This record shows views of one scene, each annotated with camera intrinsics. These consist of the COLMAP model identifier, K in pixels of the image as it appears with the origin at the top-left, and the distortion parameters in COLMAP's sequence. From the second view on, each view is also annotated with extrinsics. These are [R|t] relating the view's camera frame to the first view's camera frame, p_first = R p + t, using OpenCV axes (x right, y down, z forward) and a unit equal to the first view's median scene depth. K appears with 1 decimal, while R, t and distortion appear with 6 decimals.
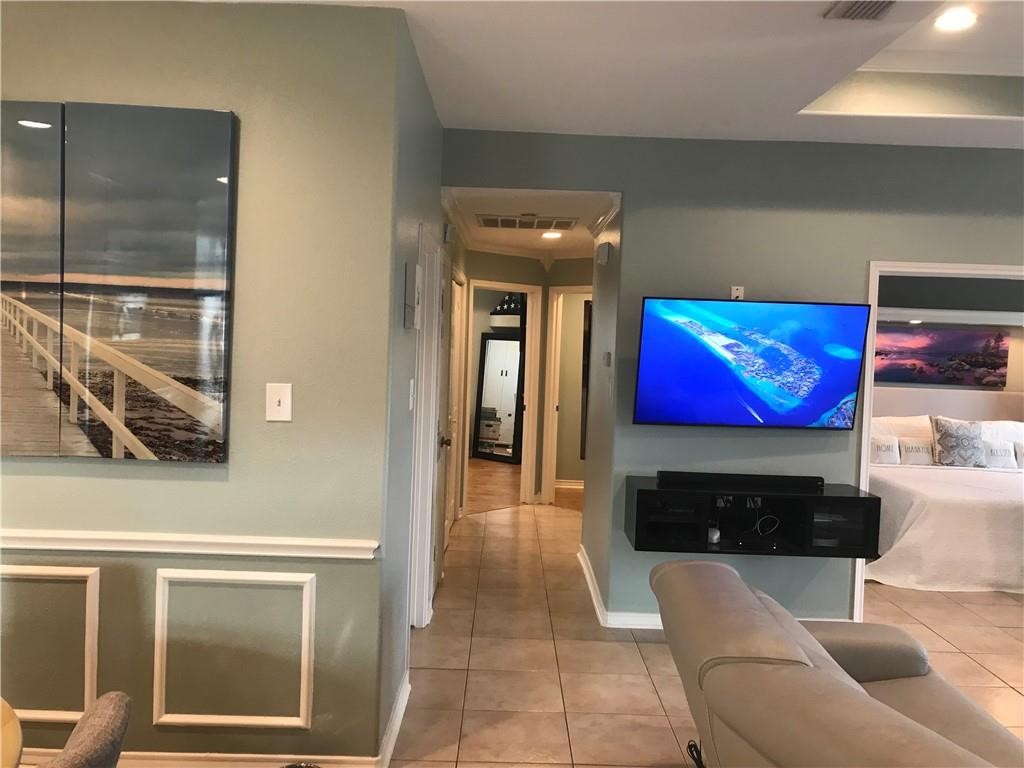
lens RADIAL K [[844.1, 0, 507.8], [0, 844.1, 366.6], [0, 0, 1]] dist [0.030678, -0.026536]
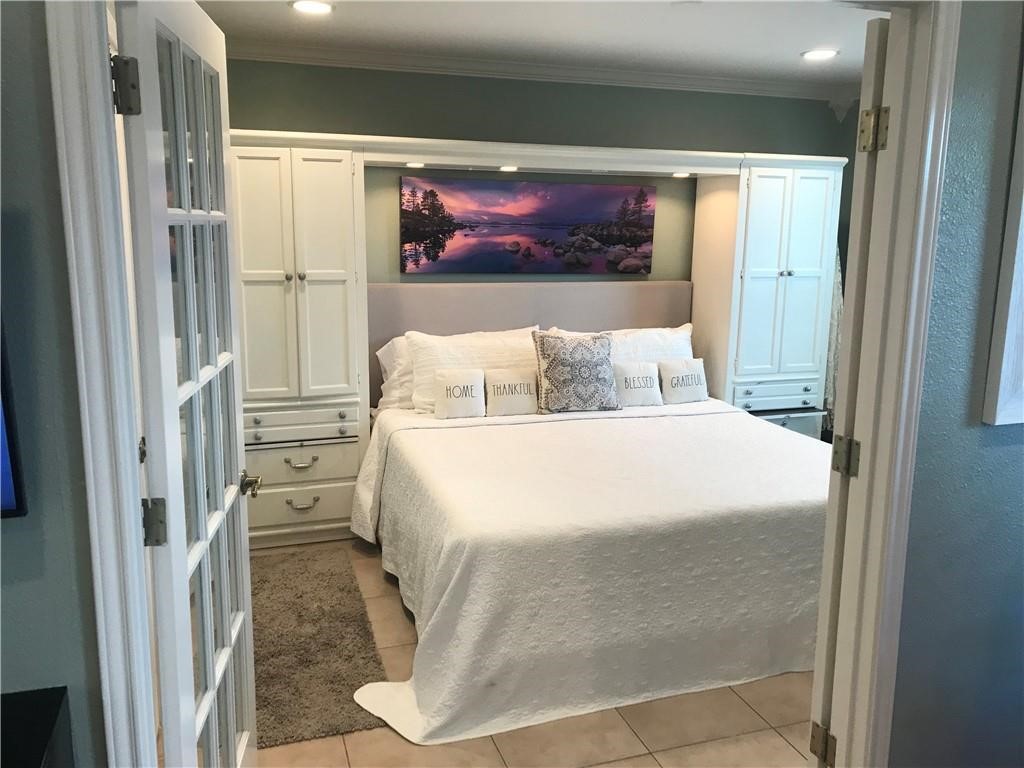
lens RADIAL K [[844.1, 0, 509.8], [0, 844.1, 382.6], [0, 0, 1]] dist [0.030678, -0.026536]
pose [[0.948974, -0.081806, 0.304560, 0.283649], [0.033554, 0.986478, 0.160423, -0.001233], [-0.313566, -0.142018, 0.938886, 0.422332]]
